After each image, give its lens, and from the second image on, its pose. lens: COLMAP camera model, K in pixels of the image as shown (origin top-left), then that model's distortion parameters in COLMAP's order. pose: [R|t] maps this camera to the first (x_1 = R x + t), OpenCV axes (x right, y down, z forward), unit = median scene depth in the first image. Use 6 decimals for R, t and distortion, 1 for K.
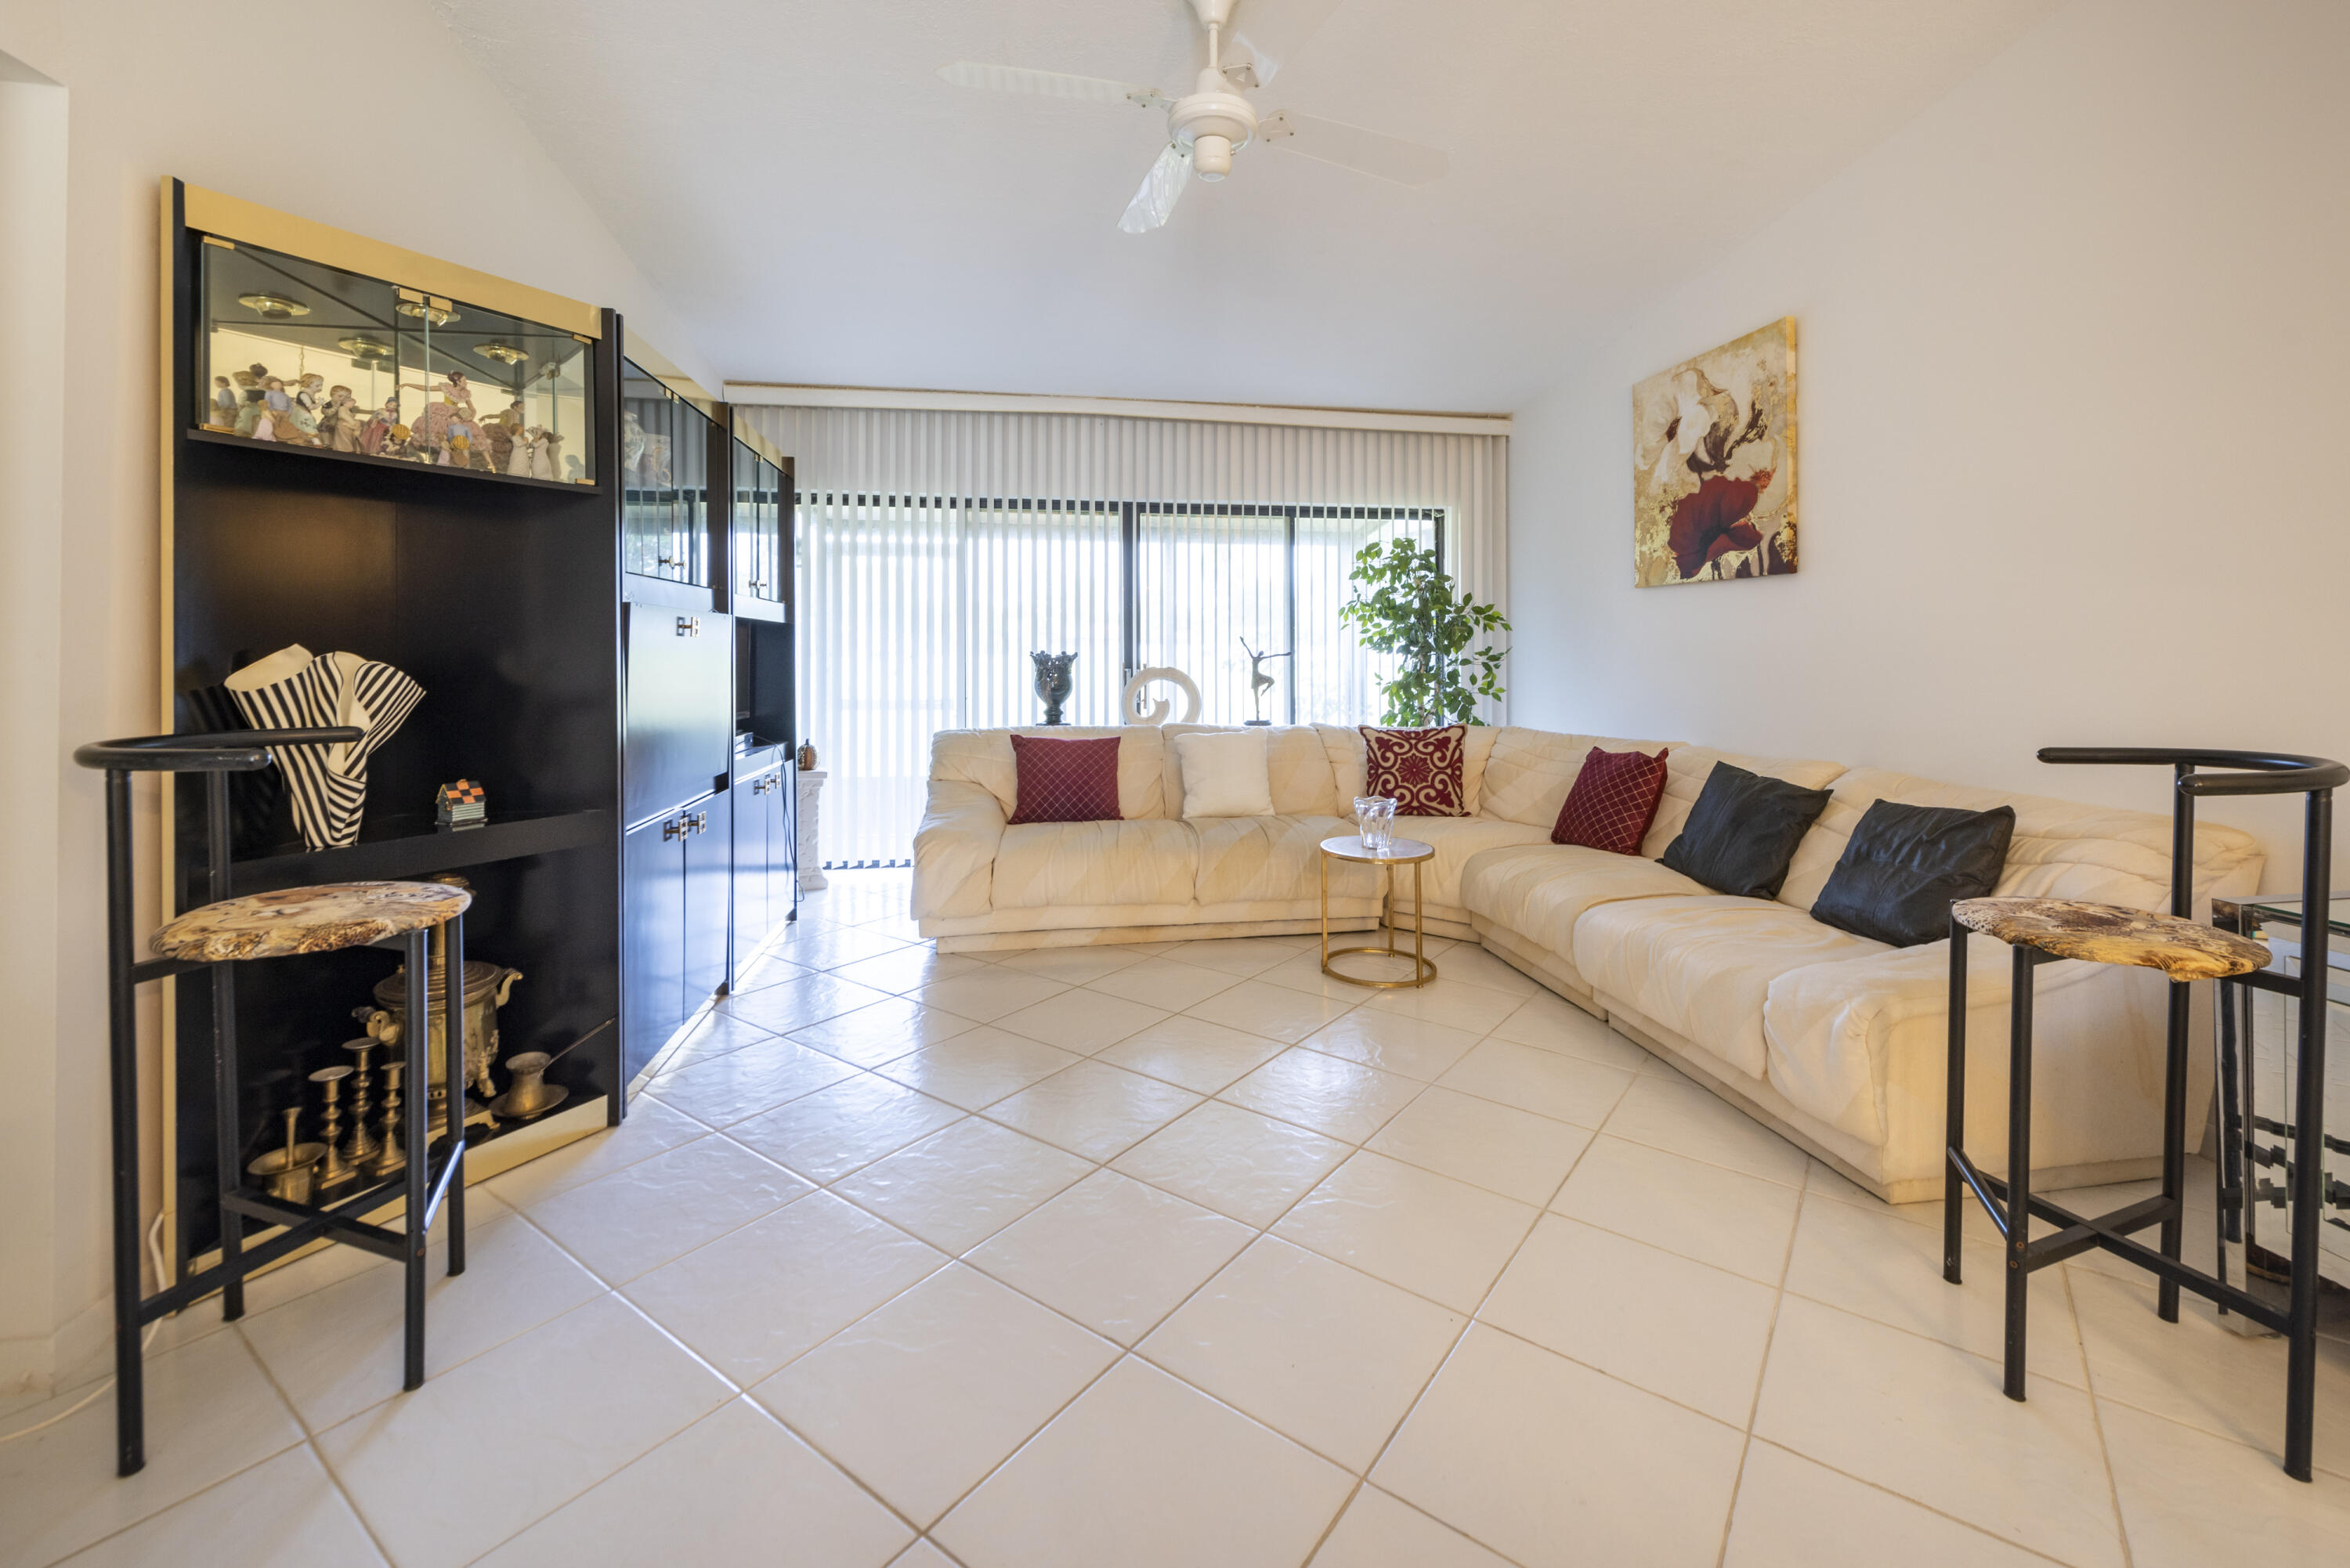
lens RADIAL K [[985.4, 0, 1152.8], [0, 985.4, 644.6], [0, 0, 1]] dist [0.002351, -0.000058]
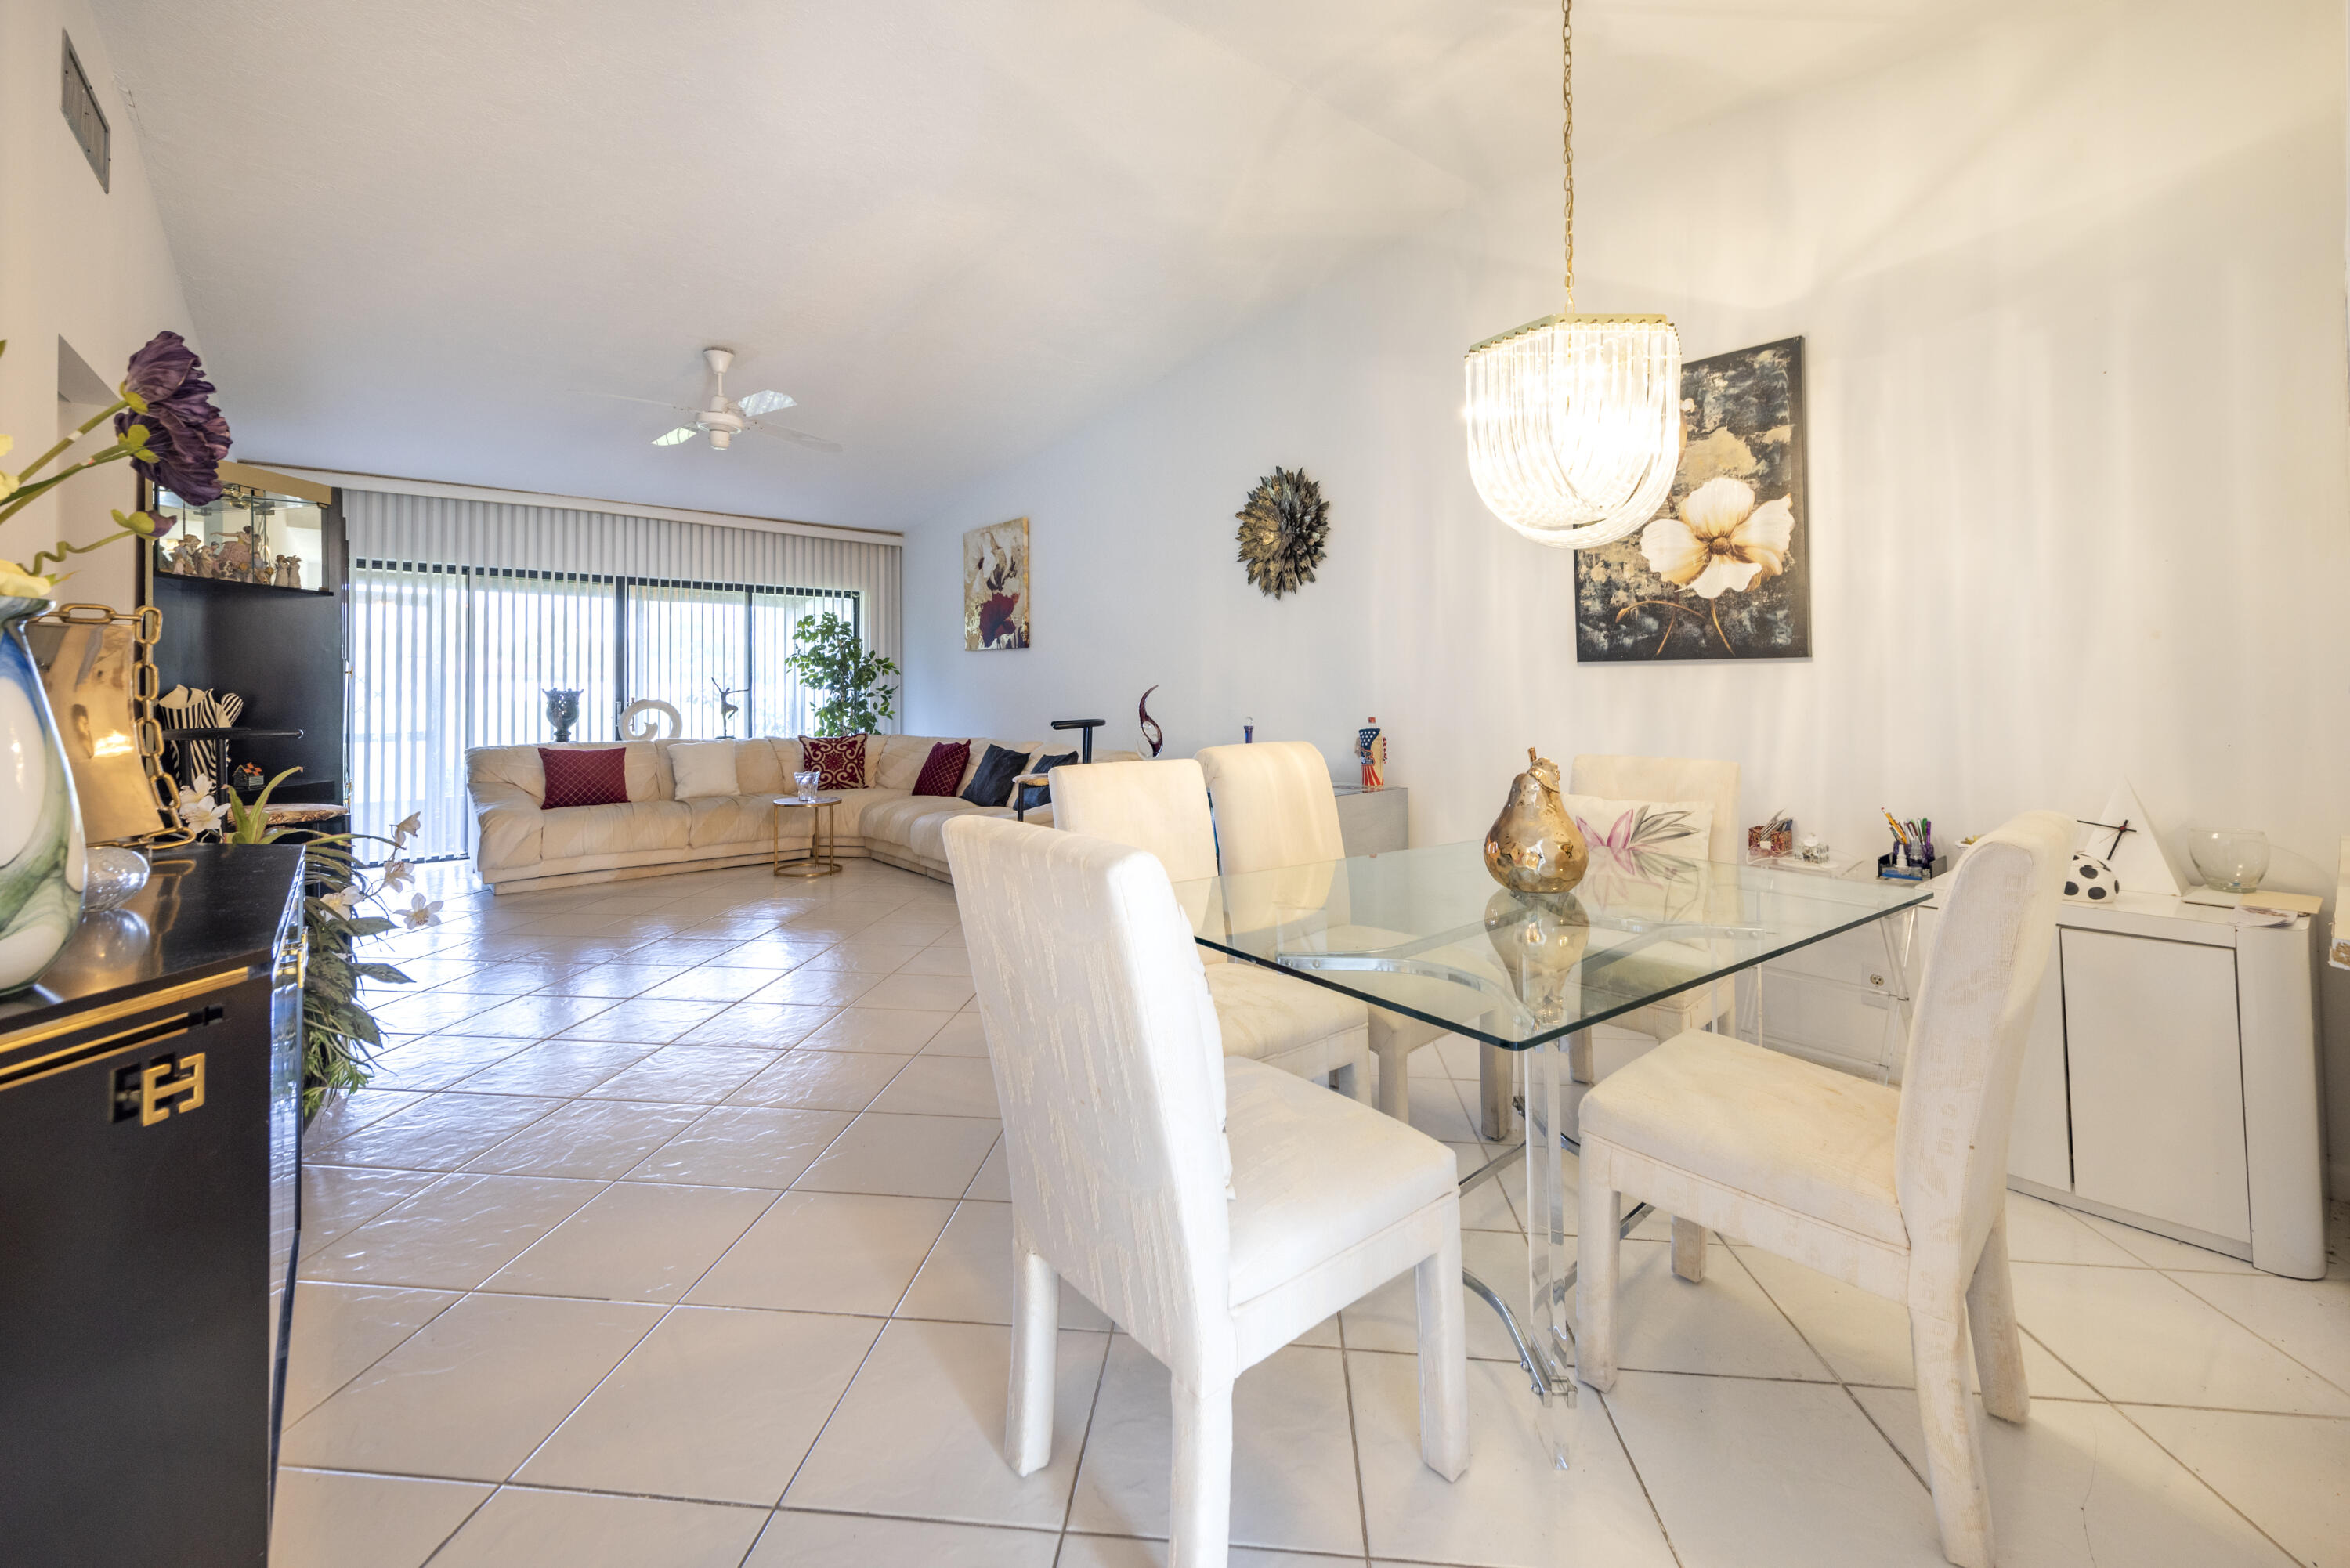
lens RADIAL K [[991.6, 0, 1149.7], [0, 991.6, 689.8], [0, 0, 1]] dist [0.000820, -0.000017]
pose [[0.858561, -0.000946, 0.512711, -0.131281], [-0.002850, 0.999974, 0.006618, -0.001922], [-0.512704, -0.007143, 0.858536, -0.700412]]
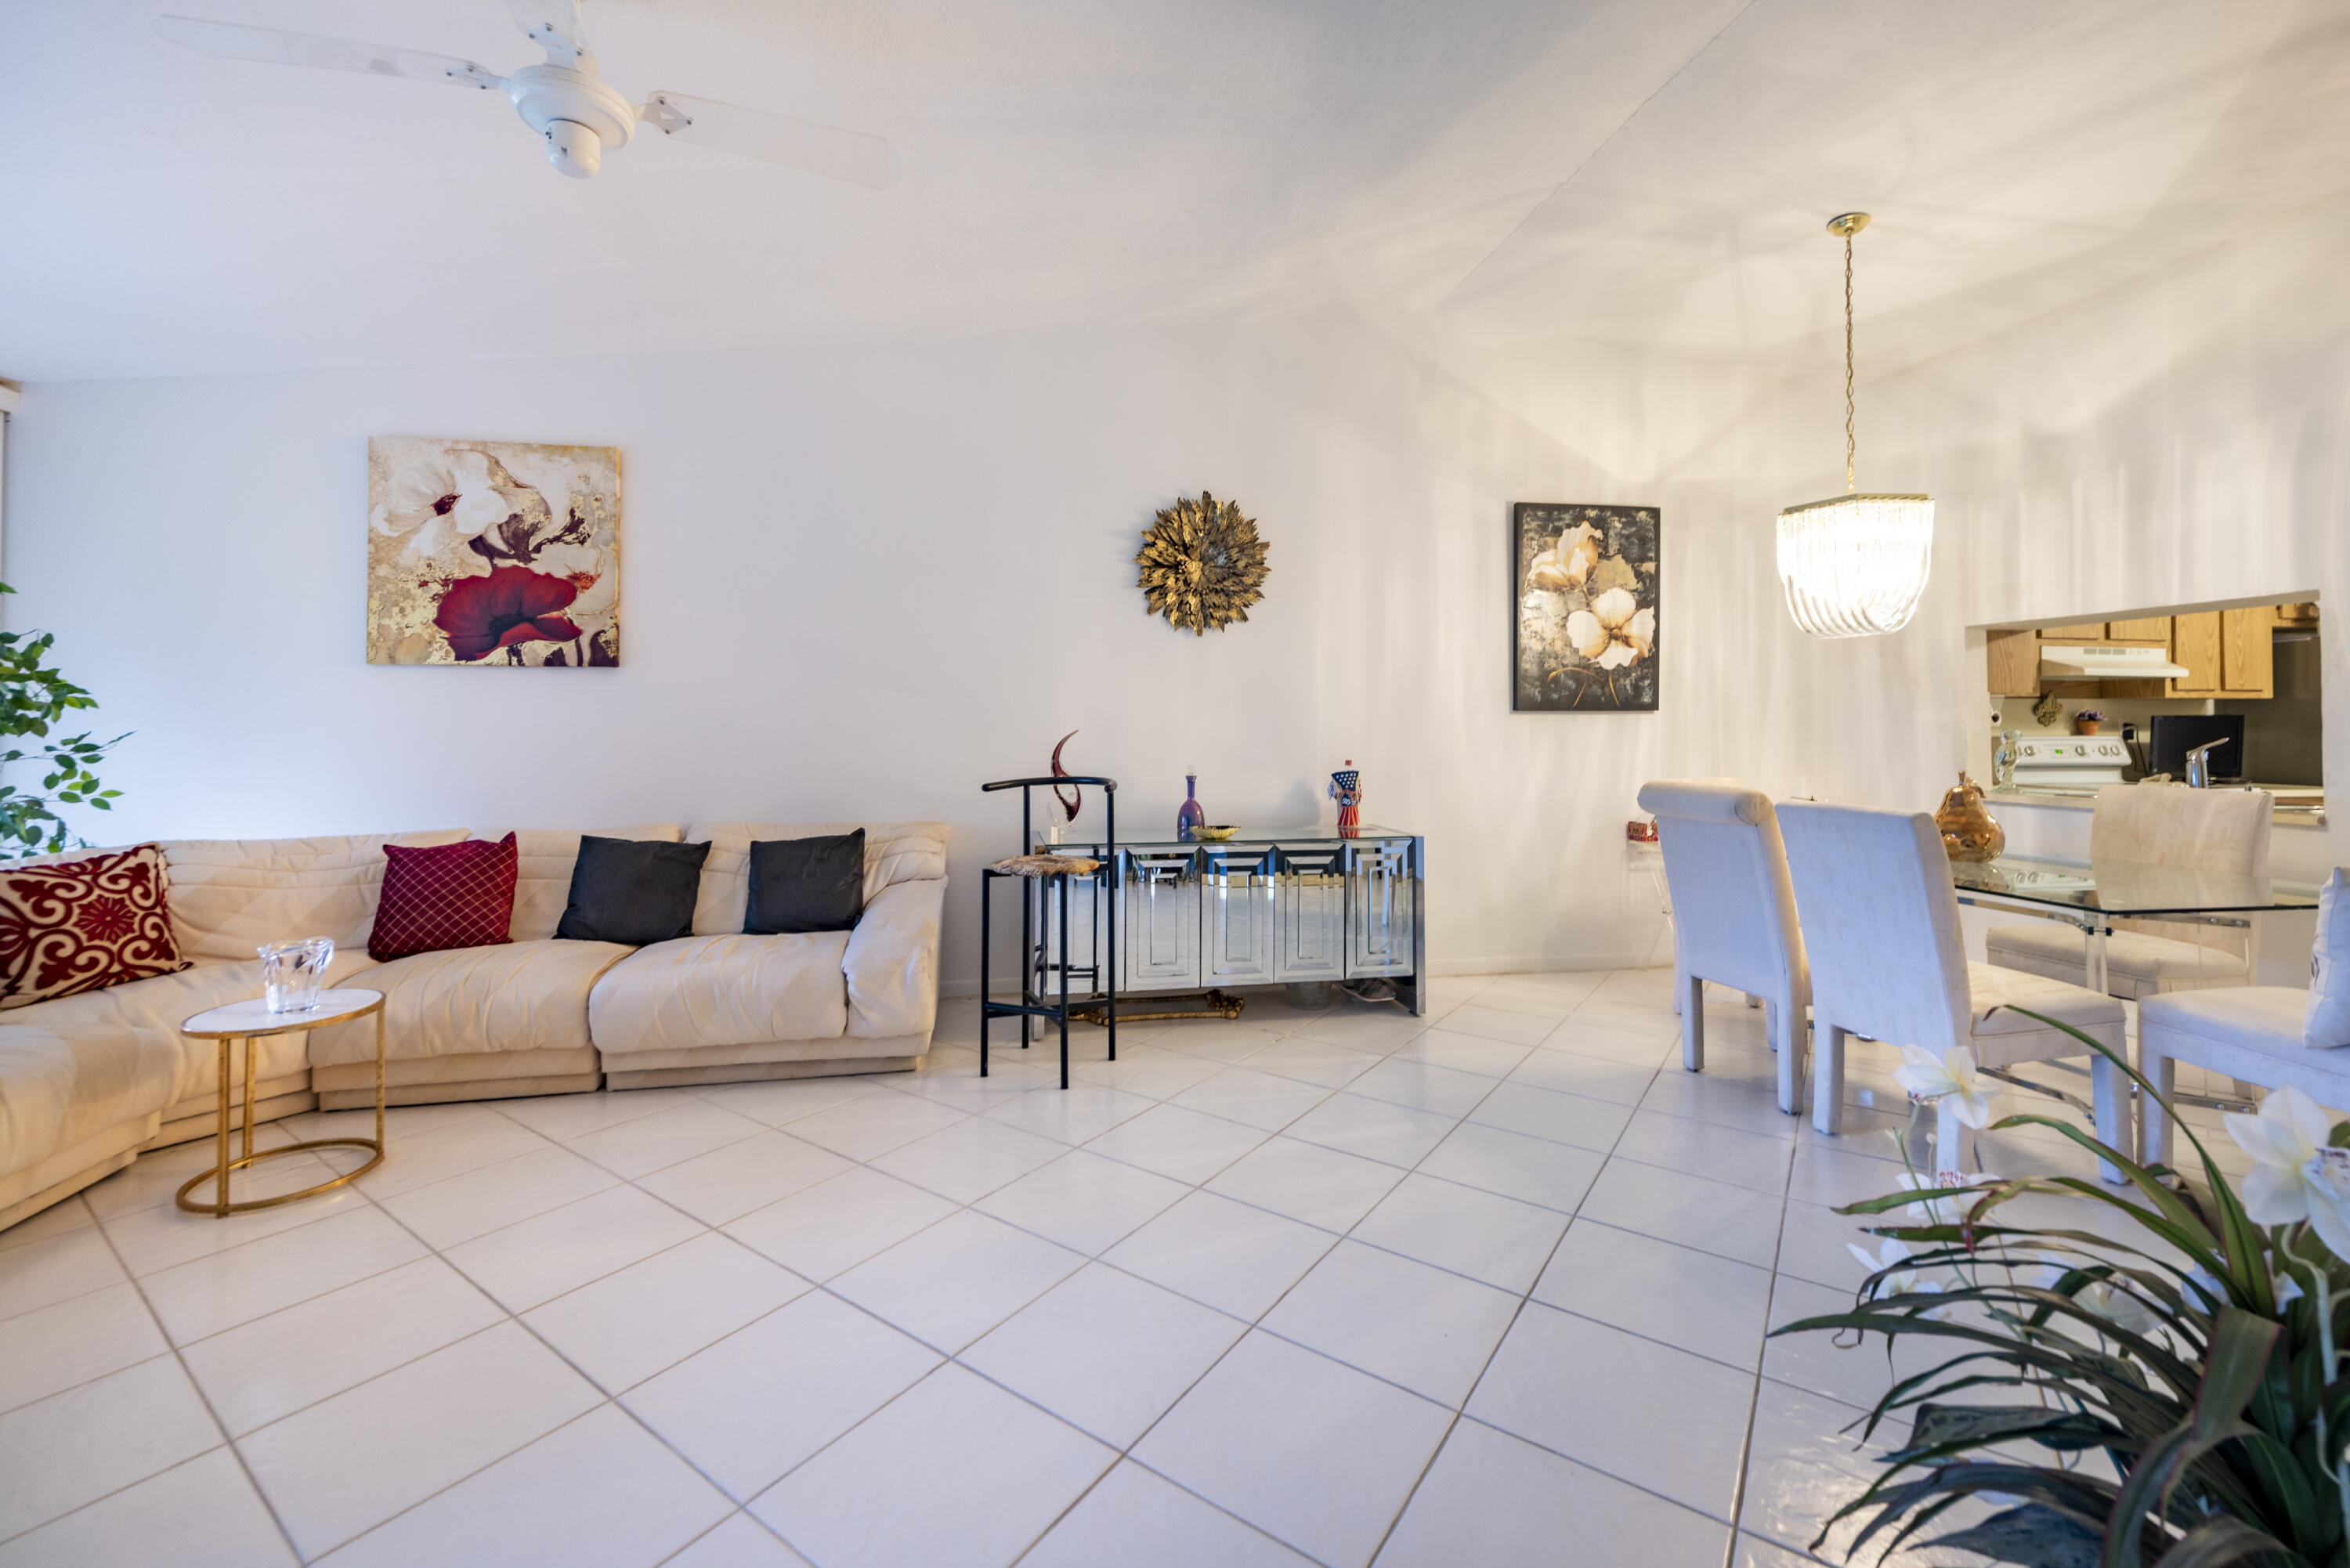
lens RADIAL K [[985.8, 0, 1191.8], [0, 985.8, 719.4], [0, 0, 1]] dist [0.008063, -0.000408]
pose [[-0.054699, 0.002054, 0.998501, -0.475740], [-0.002948, 0.999993, -0.002219, -0.008627], [-0.998499, -0.003065, -0.054692, 0.326827]]
